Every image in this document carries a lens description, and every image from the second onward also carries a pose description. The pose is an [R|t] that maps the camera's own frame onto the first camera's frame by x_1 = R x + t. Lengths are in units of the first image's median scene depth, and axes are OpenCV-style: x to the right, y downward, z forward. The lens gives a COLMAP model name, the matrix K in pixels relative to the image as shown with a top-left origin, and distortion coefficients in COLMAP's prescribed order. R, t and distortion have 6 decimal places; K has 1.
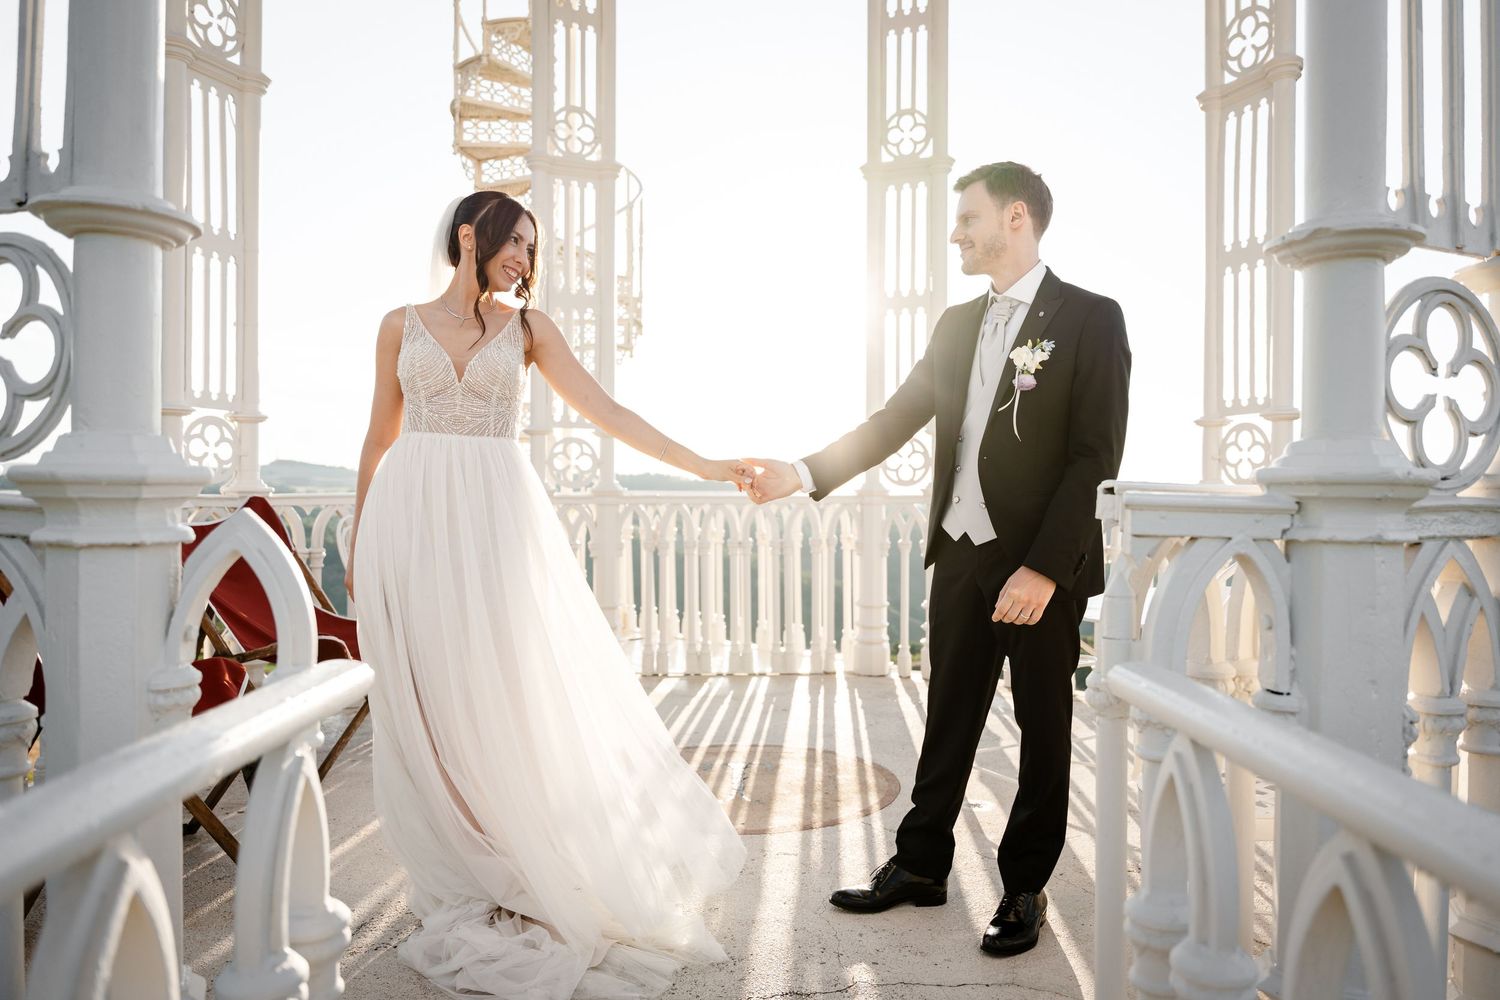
lens RADIAL K [[1057.9, 0, 782.4], [0, 1057.9, 504.9], [0, 0, 1]] dist [-0.005652, -0.003553]
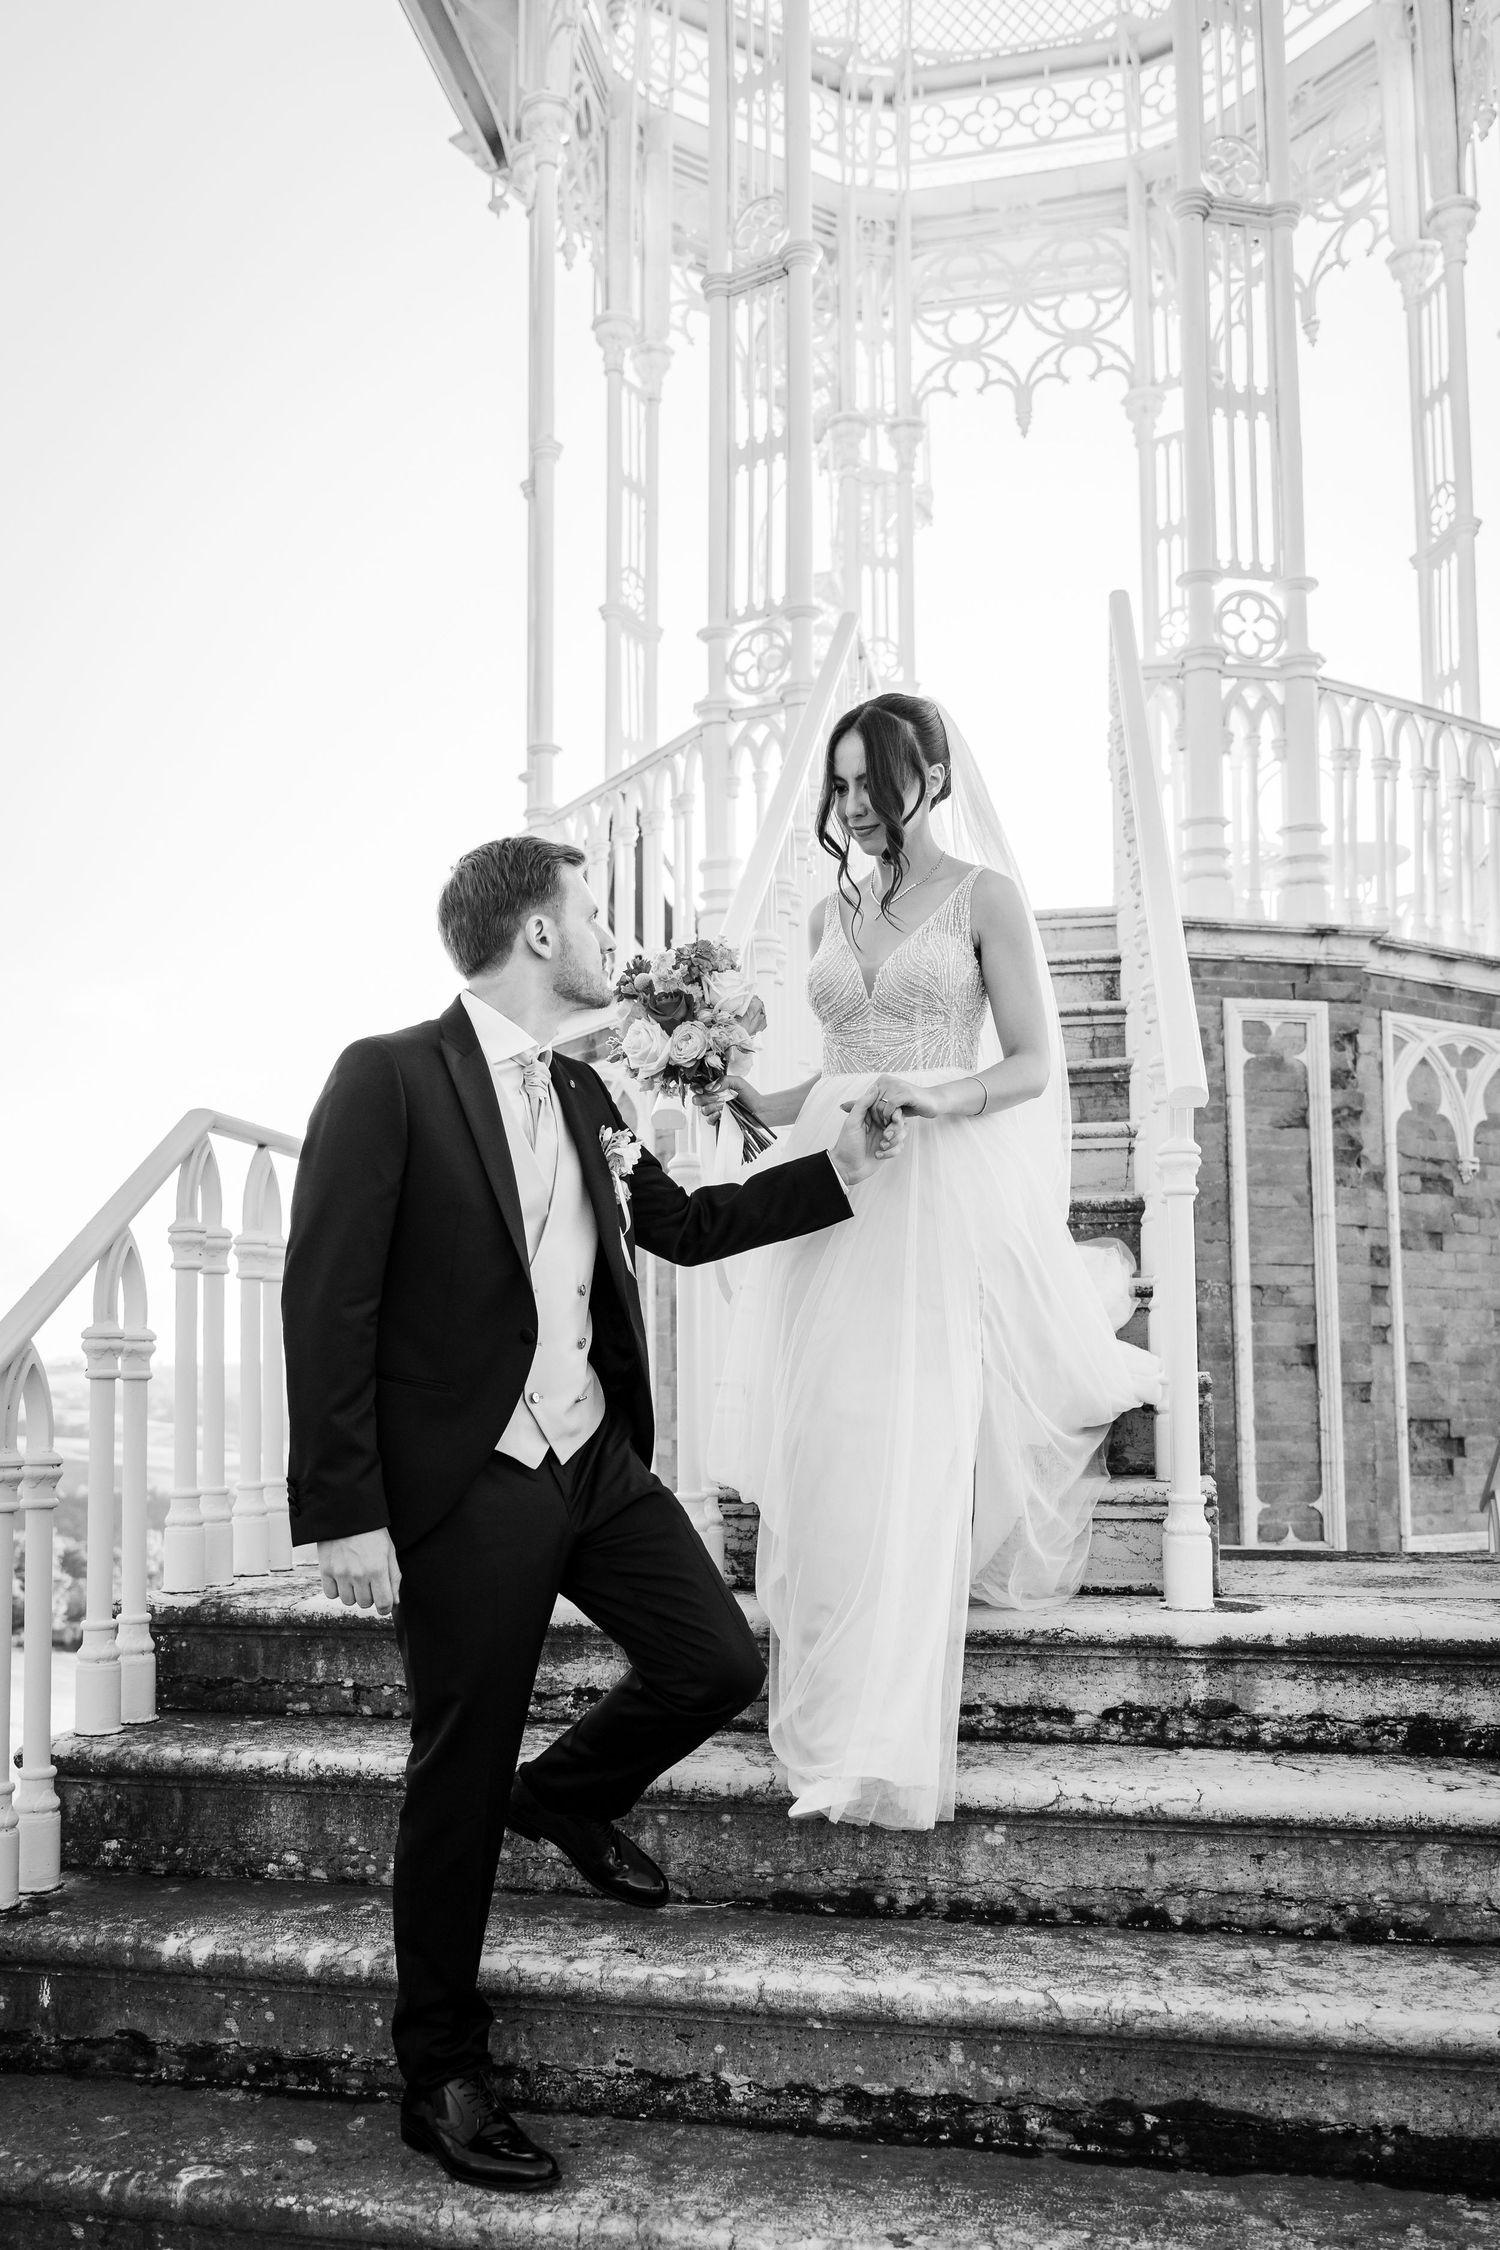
lens RADIAL K [[1797.3, 0, 665.2], [0, 1797.3, 1249.9], [0, 0, 1]] dist [-0.007684, -0.011768]
pose [[0.964196, -0.023354, -0.264162, 0.080628], [0.002788, 0.996953, -0.077961, 0.443291], [0.265178, 0.074433, 0.961322, -0.900157]]
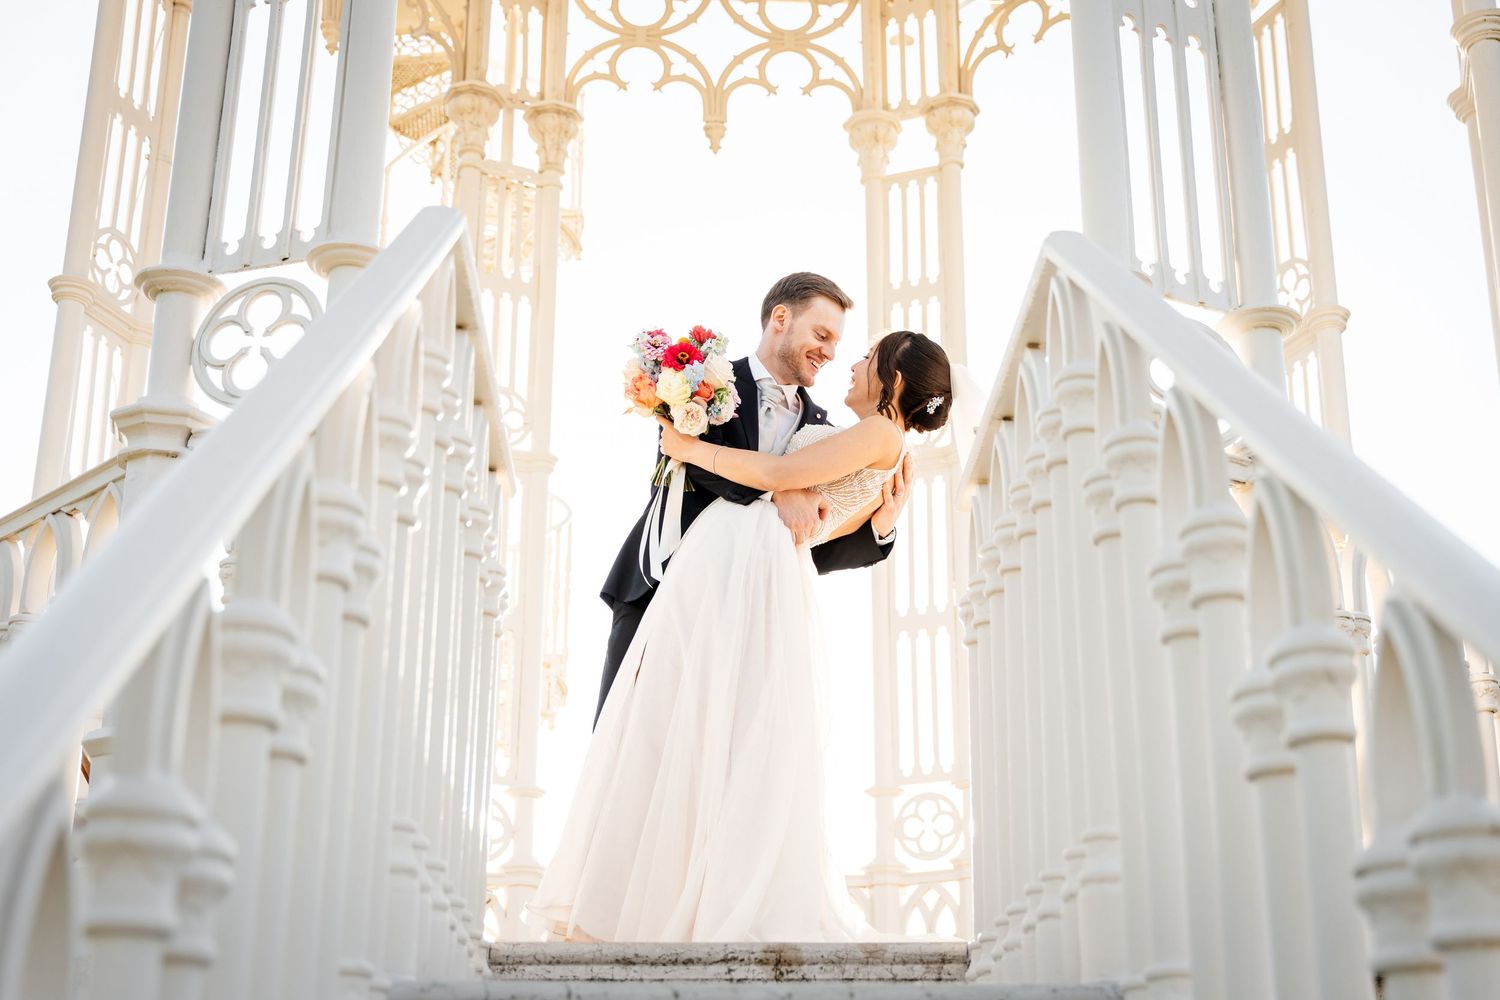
lens RADIAL K [[1983.7, 0, 831.7], [0, 1983.7, 571.2], [0, 0, 1]] dist [0.010253, -0.040431]
pose [[0.999429, -0.001943, 0.033722, 0.001794], [0.013057, 0.942964, -0.332639, 0.252839], [-0.031152, 0.332890, 0.942451, -0.368853]]
